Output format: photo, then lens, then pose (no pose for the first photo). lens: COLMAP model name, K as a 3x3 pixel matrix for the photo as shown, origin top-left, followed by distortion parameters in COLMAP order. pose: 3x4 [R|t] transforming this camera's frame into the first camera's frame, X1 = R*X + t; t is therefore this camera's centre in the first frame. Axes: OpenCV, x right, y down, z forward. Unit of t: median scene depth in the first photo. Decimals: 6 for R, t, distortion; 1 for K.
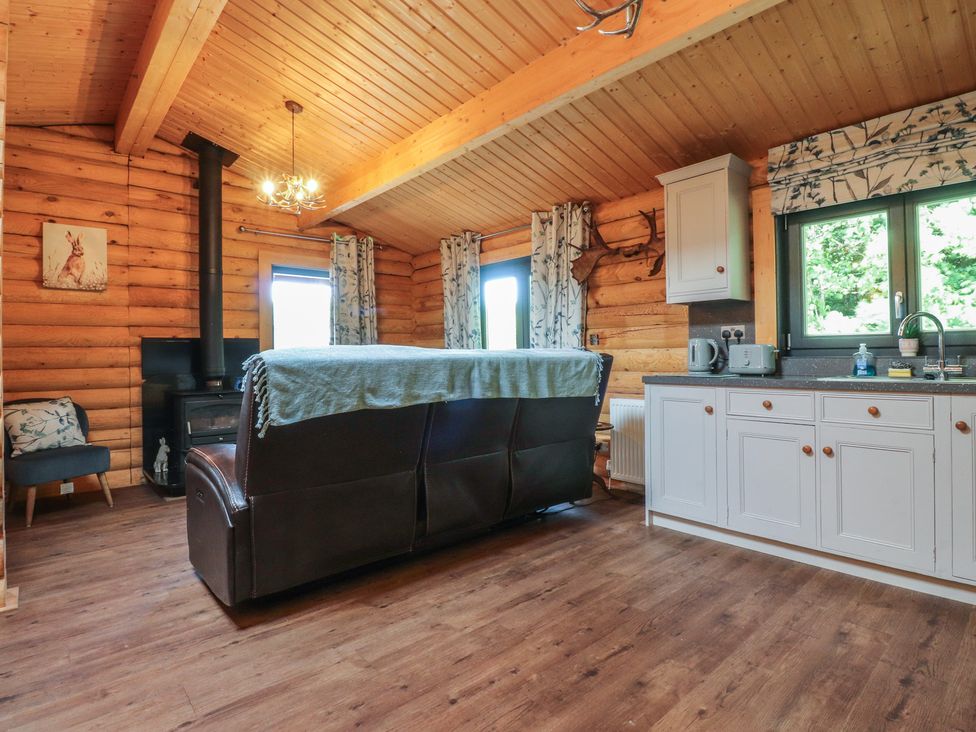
lens RADIAL K [[511.4, 0, 485.1], [0, 511.4, 348.1], [0, 0, 1]] dist [0.001014, -0.012652]
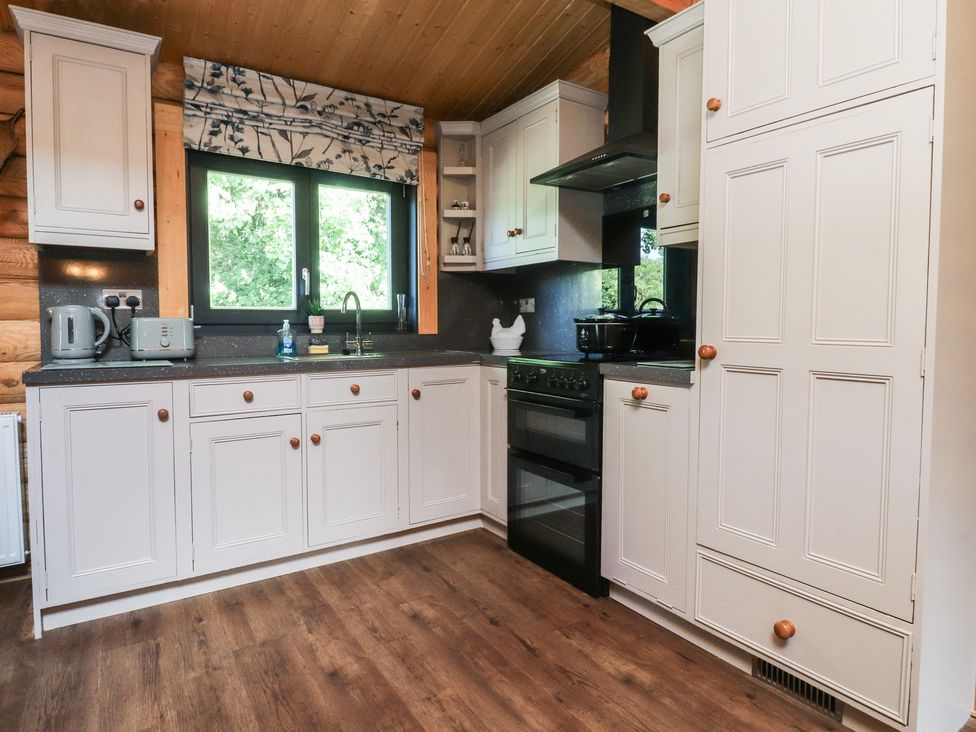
lens RADIAL K [[569.2, 0, 484.3], [0, 569.2, 348.9], [0, 0, 1]] dist [-0.001872, -0.001913]
pose [[0.151507, -0.034926, 0.987839, -0.238506], [-0.015208, 0.999175, 0.037659, -0.000139], [-0.988339, -0.020729, 0.150850, 0.486237]]
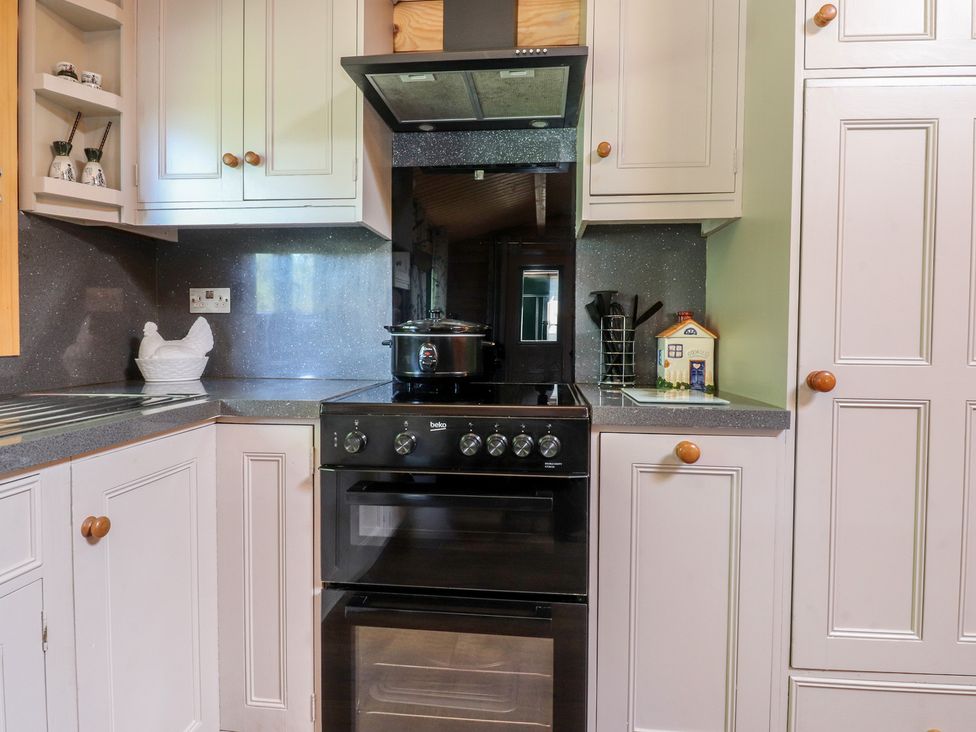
lens RADIAL K [[569.2, 0, 484.3], [0, 569.2, 348.9], [0, 0, 1]] dist [-0.001872, -0.001913]
pose [[-0.673592, -0.019208, 0.738854, 0.282266], [-0.013732, 0.999815, 0.013472, -0.004203], [-0.738976, -0.001072, -0.673731, 0.810335]]
